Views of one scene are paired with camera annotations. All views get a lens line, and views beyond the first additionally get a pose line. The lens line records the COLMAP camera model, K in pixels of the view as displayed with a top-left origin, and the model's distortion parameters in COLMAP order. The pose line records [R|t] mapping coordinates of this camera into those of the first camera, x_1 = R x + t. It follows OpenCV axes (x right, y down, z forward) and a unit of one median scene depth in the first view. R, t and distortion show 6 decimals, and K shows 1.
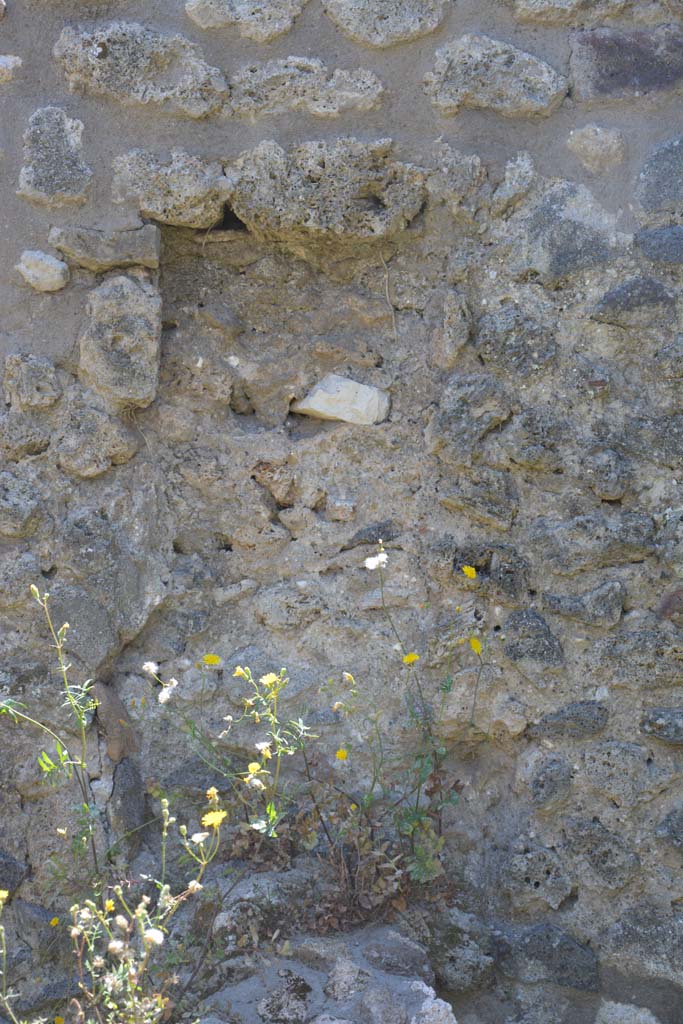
lens RADIAL K [[2266.6, 0, 338.0], [0, 2266.6, 510.7], [0, 0, 1]] dist [0.494681, 0.000000]
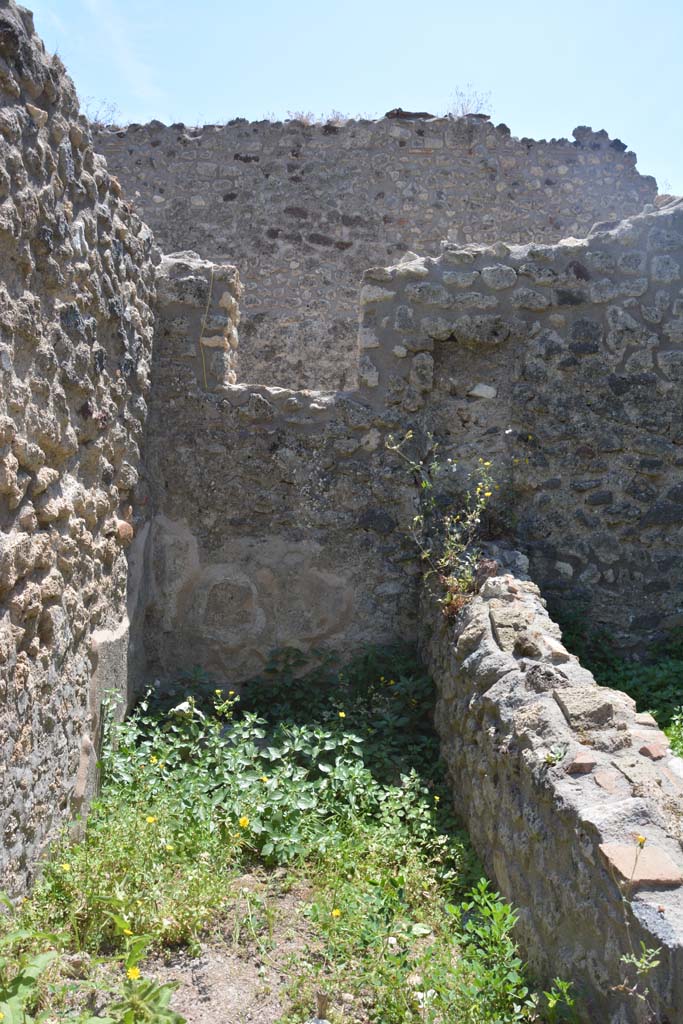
lens RADIAL K [[790.2, 0, 346.7], [0, 790.2, 511.7], [0, 0, 1]] dist [-0.163041, 0.114645]
pose [[0.999883, 0.011763, -0.009752, -0.194319], [-0.011252, 0.998639, 0.050928, 0.076317], [0.010337, -0.050813, 0.998655, -0.187342]]
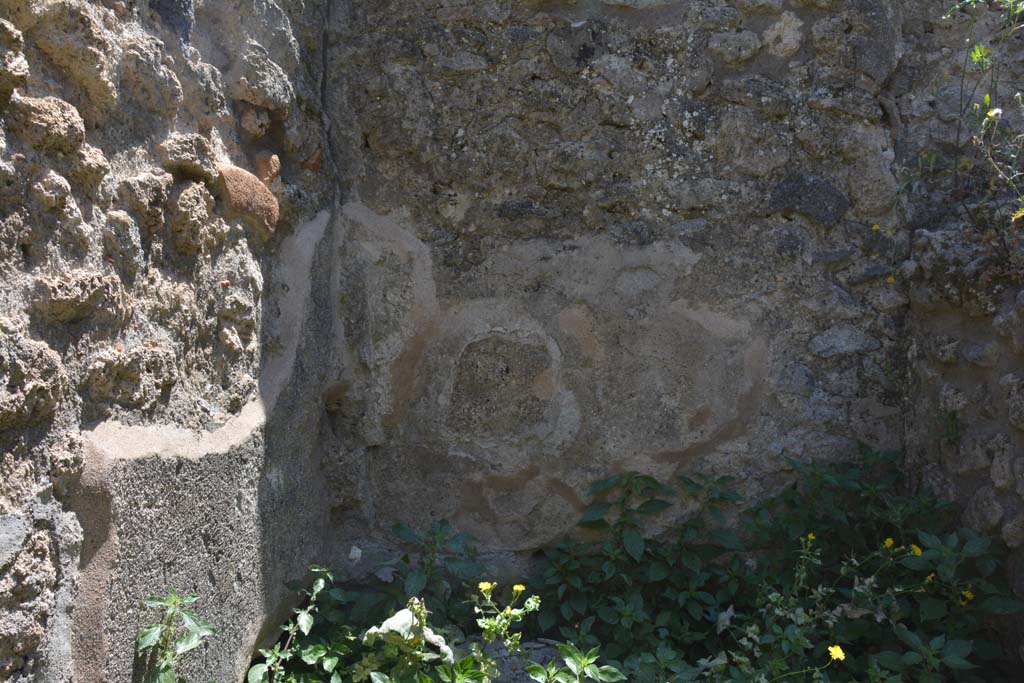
lens RADIAL K [[790.2, 0, 515.9], [0, 790.2, 335.5], [0, 0, 1]] dist [-0.163041, 0.114645]
pose [[0.992928, -0.021154, -0.116814, -0.302561], [0.025531, 0.999022, 0.036105, 0.220144], [0.115936, -0.038832, 0.992497, 0.418536]]
